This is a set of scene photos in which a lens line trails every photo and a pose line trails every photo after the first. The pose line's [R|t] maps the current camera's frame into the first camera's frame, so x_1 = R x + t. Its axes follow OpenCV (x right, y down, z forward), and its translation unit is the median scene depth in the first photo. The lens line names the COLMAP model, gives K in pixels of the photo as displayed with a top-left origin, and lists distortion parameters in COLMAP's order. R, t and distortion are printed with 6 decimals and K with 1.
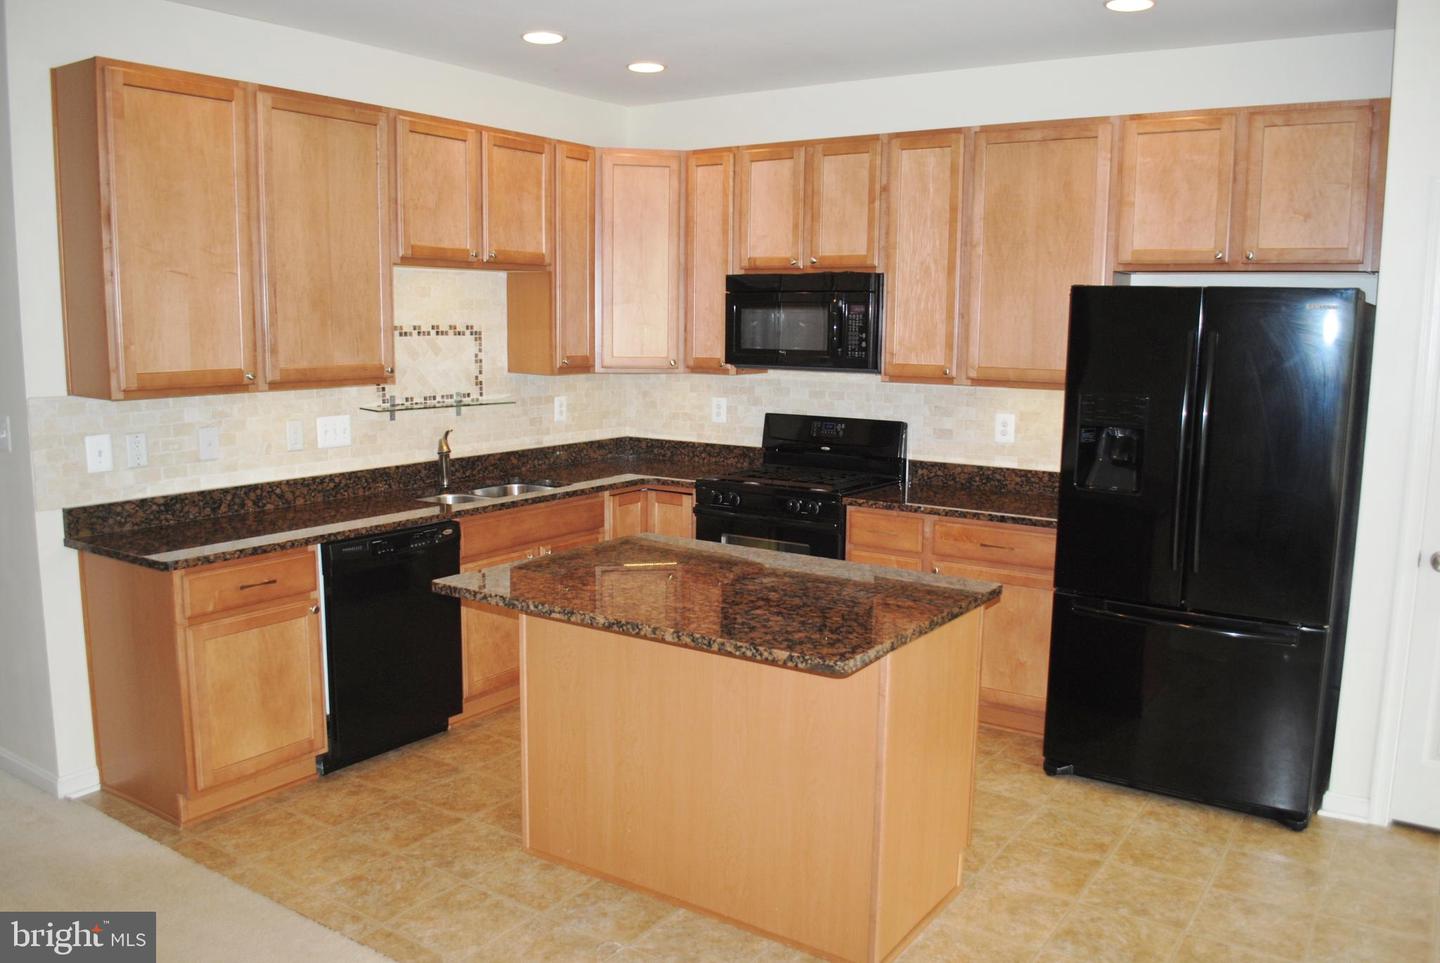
lens RADIAL K [[1149.7, 0, 746.9], [0, 1149.7, 486.2], [0, 0, 1]] dist [-0.070520, 0.003338]
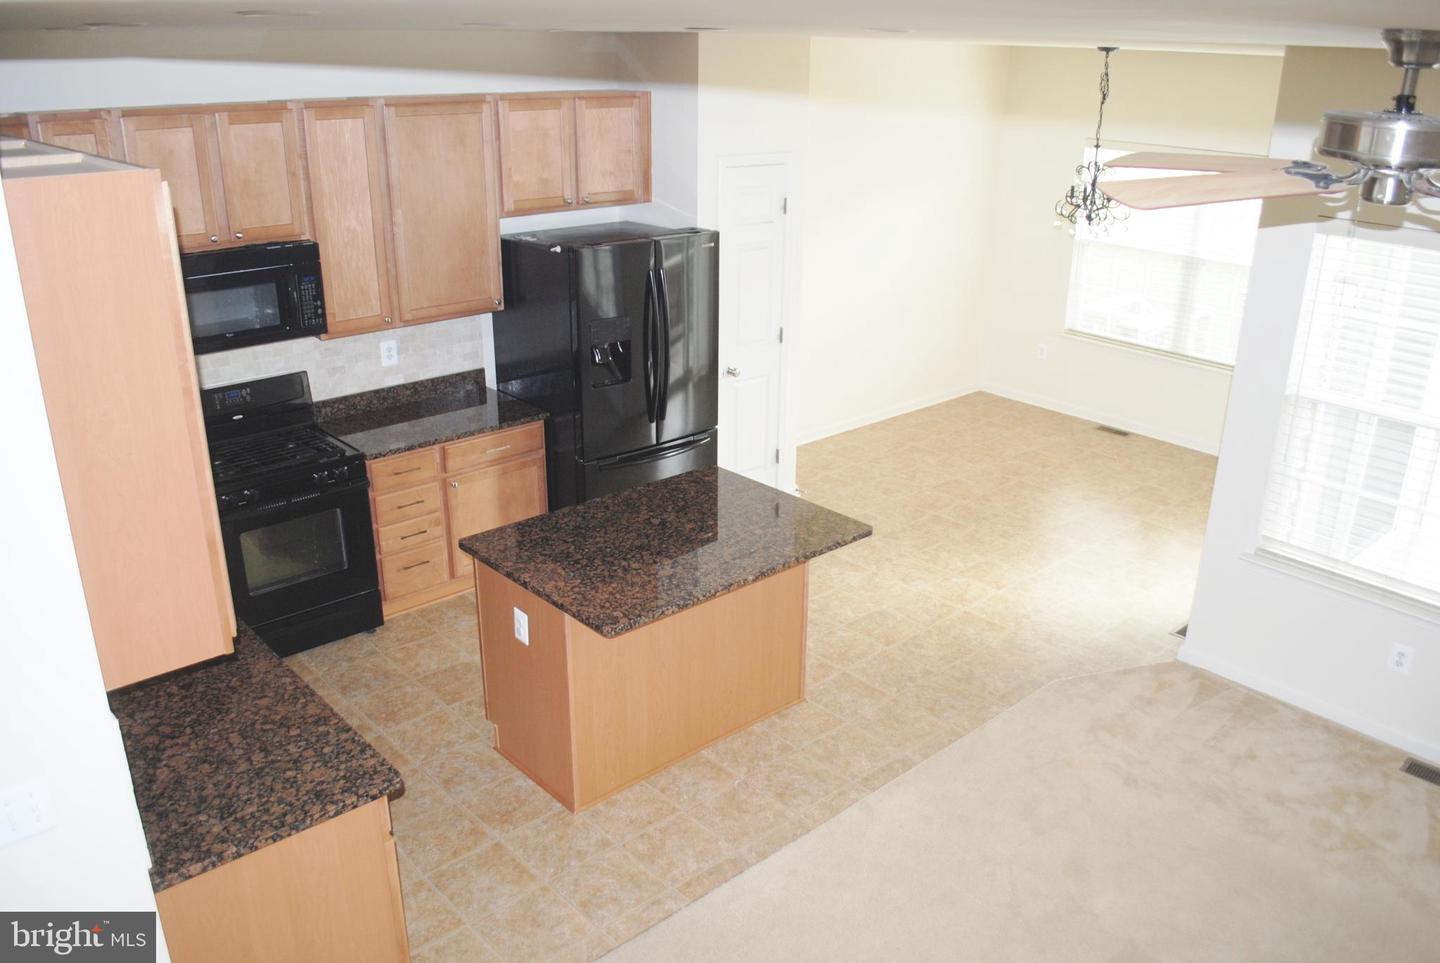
lens RADIAL K [[1149.7, 0, 746.9], [0, 1149.7, 486.2], [0, 0, 1]] dist [-0.070520, 0.003338]
pose [[0.240602, -0.359264, 0.901688, -0.796253], [0.129120, 0.932568, 0.337113, -0.273699], [-0.961997, 0.035316, 0.270766, 0.350795]]
